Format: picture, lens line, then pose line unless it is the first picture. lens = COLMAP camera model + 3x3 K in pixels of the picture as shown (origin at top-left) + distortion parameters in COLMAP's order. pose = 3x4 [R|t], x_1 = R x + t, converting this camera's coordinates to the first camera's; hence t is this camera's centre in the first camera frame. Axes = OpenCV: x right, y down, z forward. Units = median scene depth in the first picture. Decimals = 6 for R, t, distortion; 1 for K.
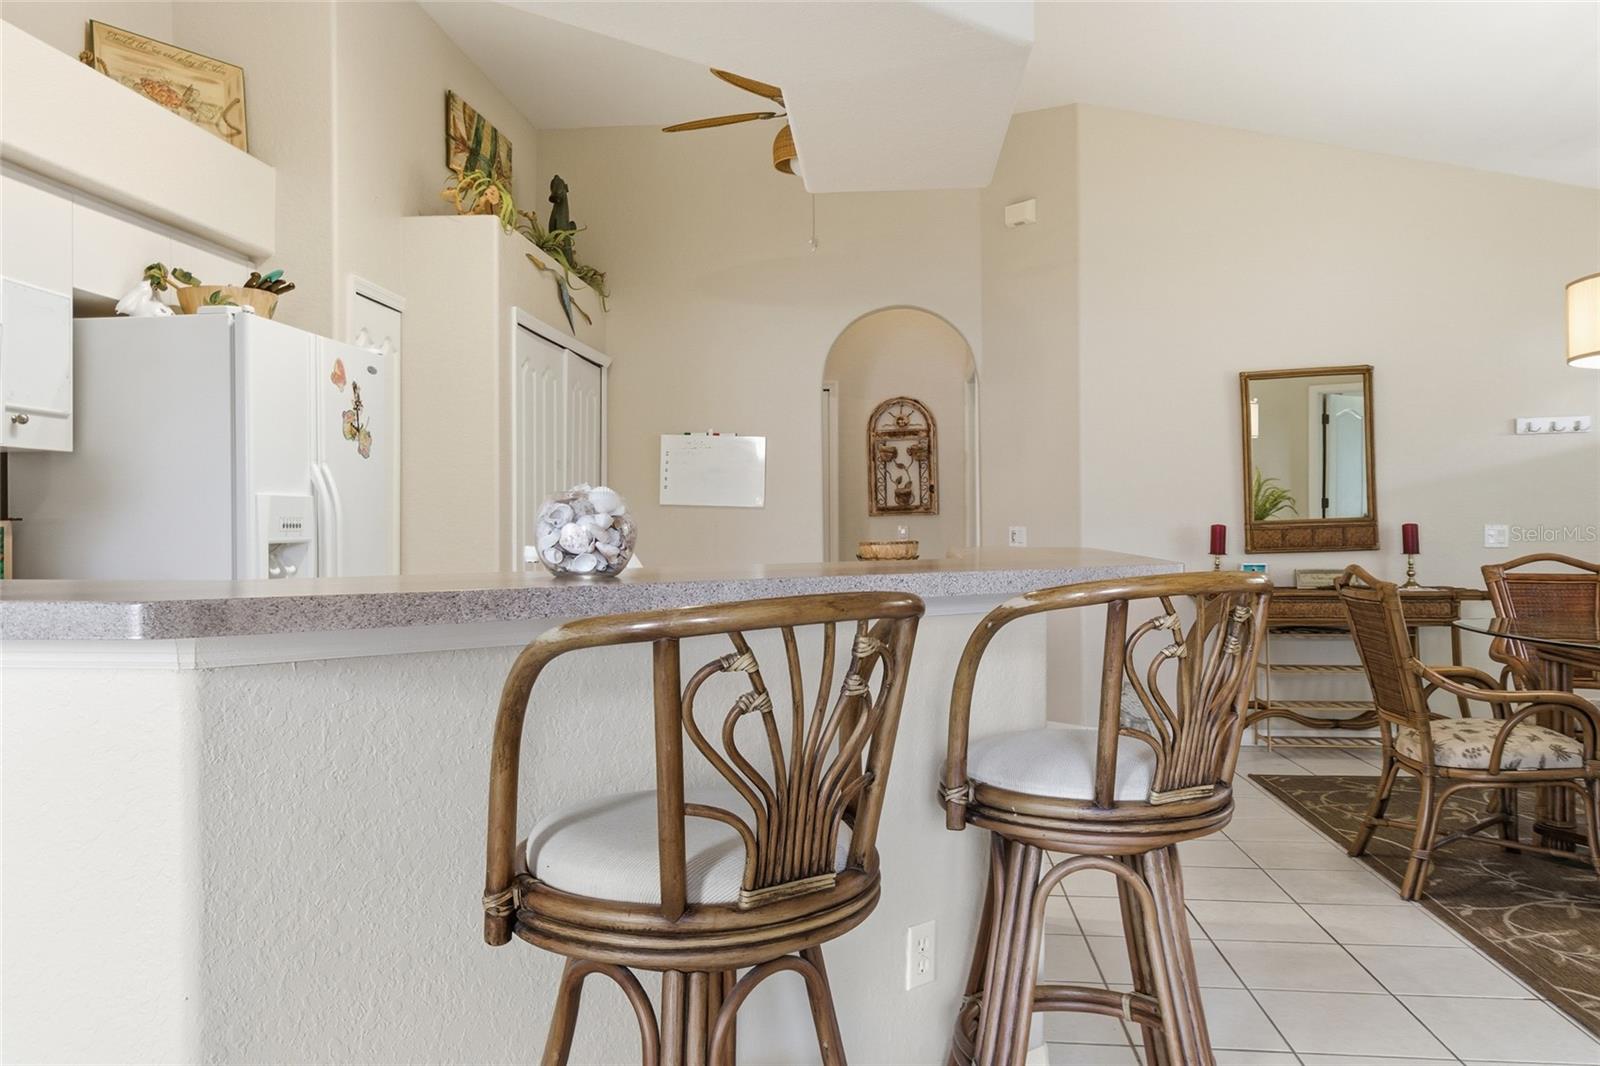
lens RADIAL K [[1166.6, 0, 795.9], [0, 1166.6, 510.8], [0, 0, 1]] dist [0.002566, -0.001262]
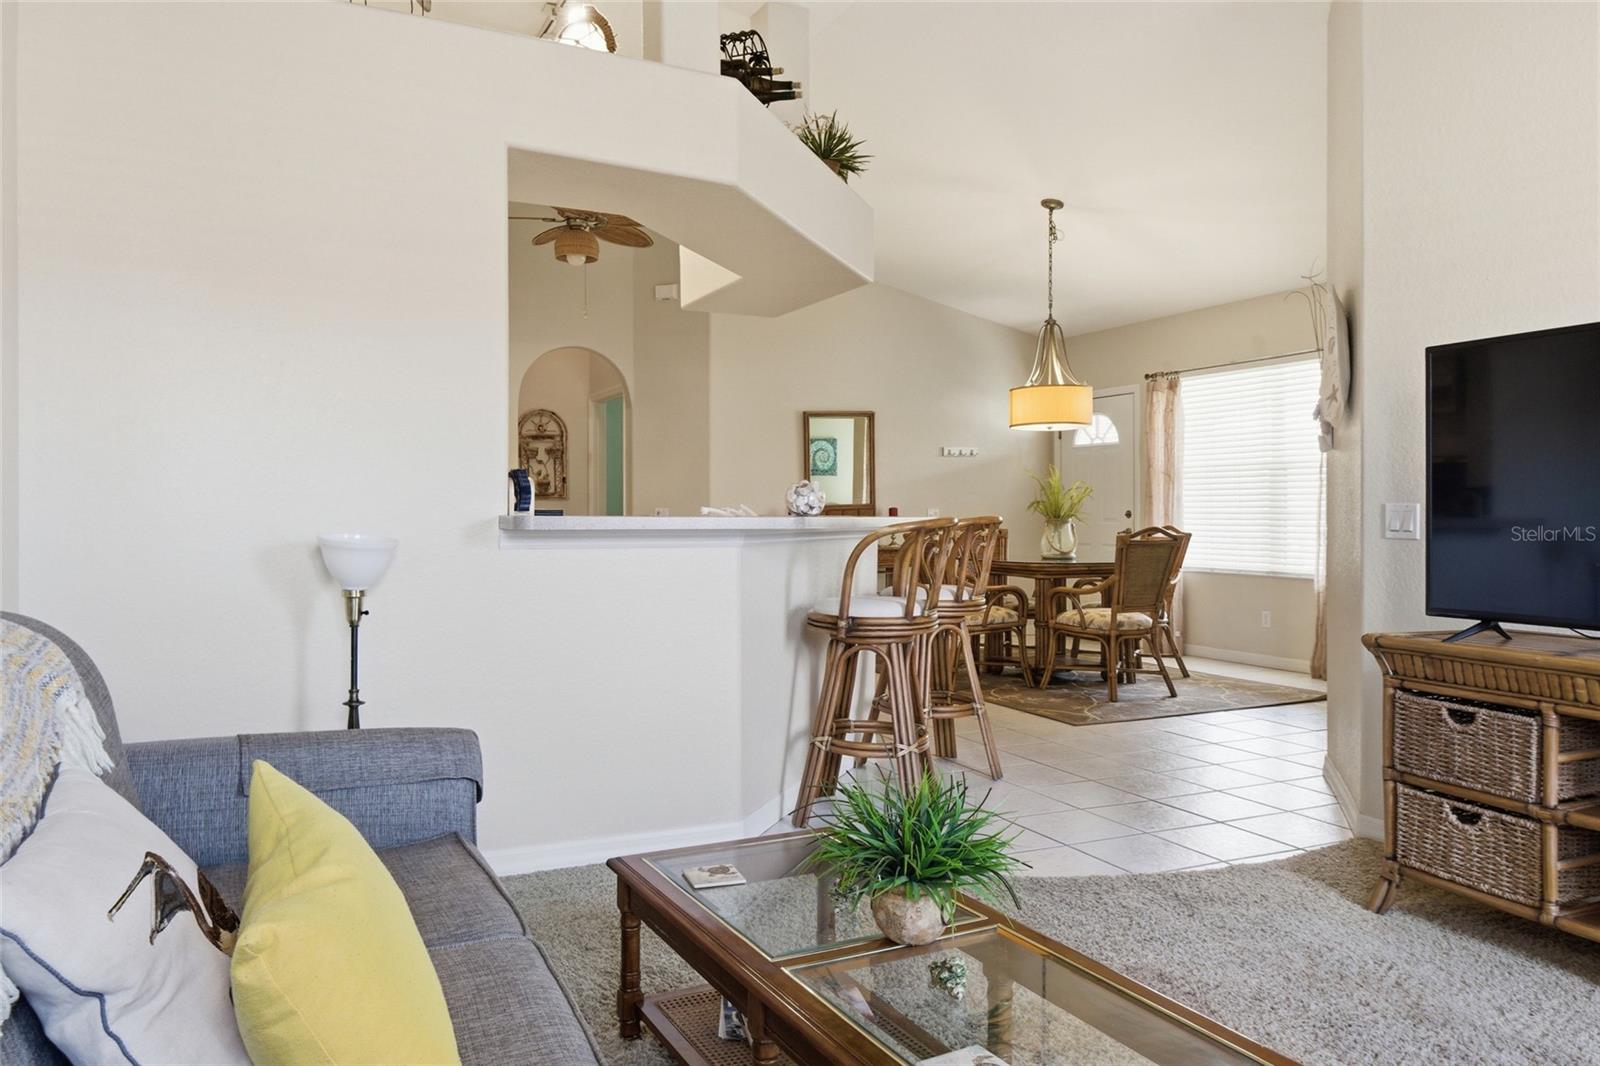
lens RADIAL K [[1138.0, 0, 798.4], [0, 1138.0, 529.4], [0, 0, 1]] dist [0.003064, -0.005827]
pose [[0.856485, -0.001538, 0.516170, -0.431797], [-0.010919, 0.999718, 0.021098, 0.009152], [-0.516057, -0.023706, 0.856226, -0.326084]]
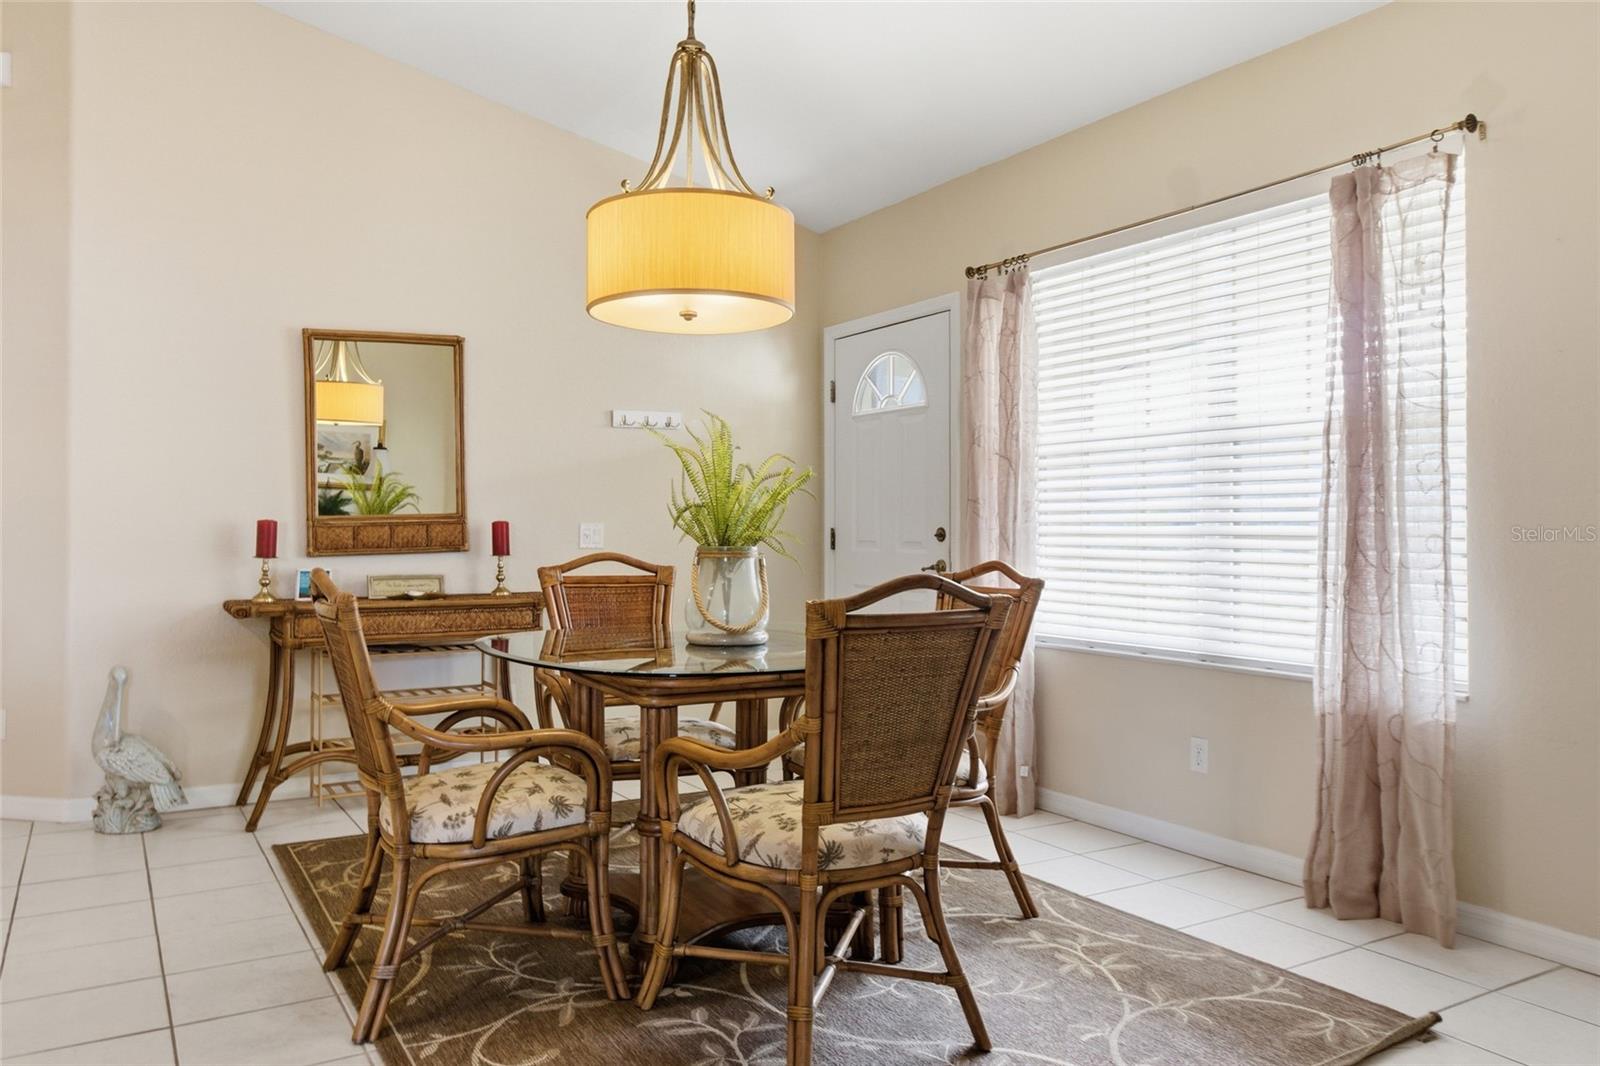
lens RADIAL K [[1138.0, 0, 798.4], [0, 1138.0, 529.4], [0, 0, 1]] dist [0.003064, -0.005827]
pose [[0.804600, 0.009011, 0.593749, 0.199286], [-0.014122, 0.999892, 0.003962, 0.010662], [-0.593650, -0.011573, 0.804640, 0.180412]]
